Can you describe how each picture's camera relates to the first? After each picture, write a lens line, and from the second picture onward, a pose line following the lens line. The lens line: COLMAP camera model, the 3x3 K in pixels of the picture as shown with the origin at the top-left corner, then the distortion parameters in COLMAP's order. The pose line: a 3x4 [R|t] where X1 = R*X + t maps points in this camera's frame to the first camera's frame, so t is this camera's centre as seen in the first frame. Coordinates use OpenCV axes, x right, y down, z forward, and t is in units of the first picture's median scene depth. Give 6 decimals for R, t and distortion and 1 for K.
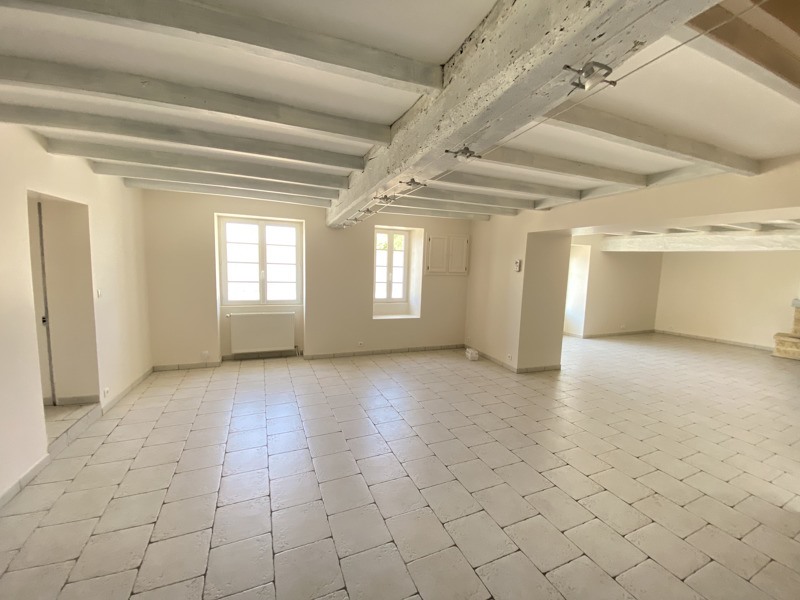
lens RADIAL K [[323.8, 0, 397.5], [0, 323.8, 293.8], [0, 0, 1]] dist [-0.027516, -0.001552]
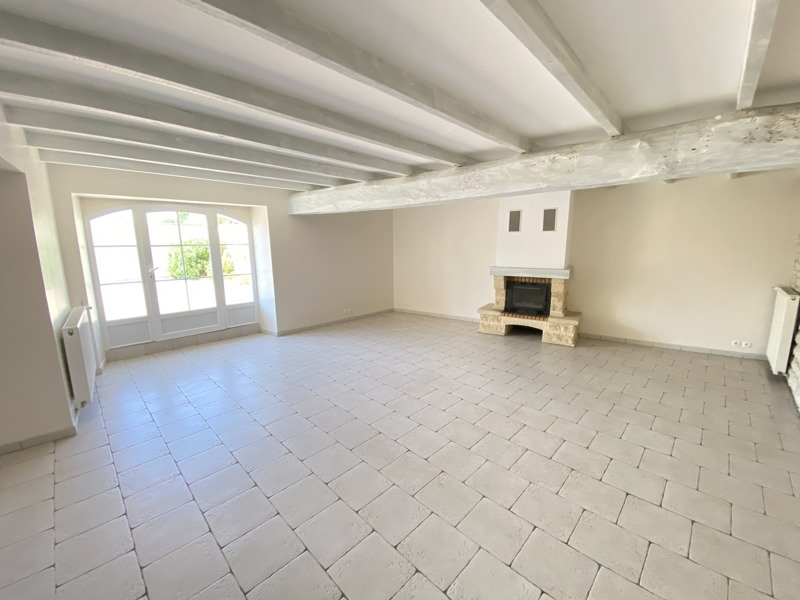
lens RADIAL K [[323.8, 0, 398.1], [0, 323.8, 303.7], [0, 0, 1]] dist [-0.027516, -0.001552]
pose [[0.908228, -0.106346, 0.404738, 0.643680], [0.064478, 0.991184, 0.115749, -0.003386], [-0.413479, -0.079029, 0.907077, 0.260710]]
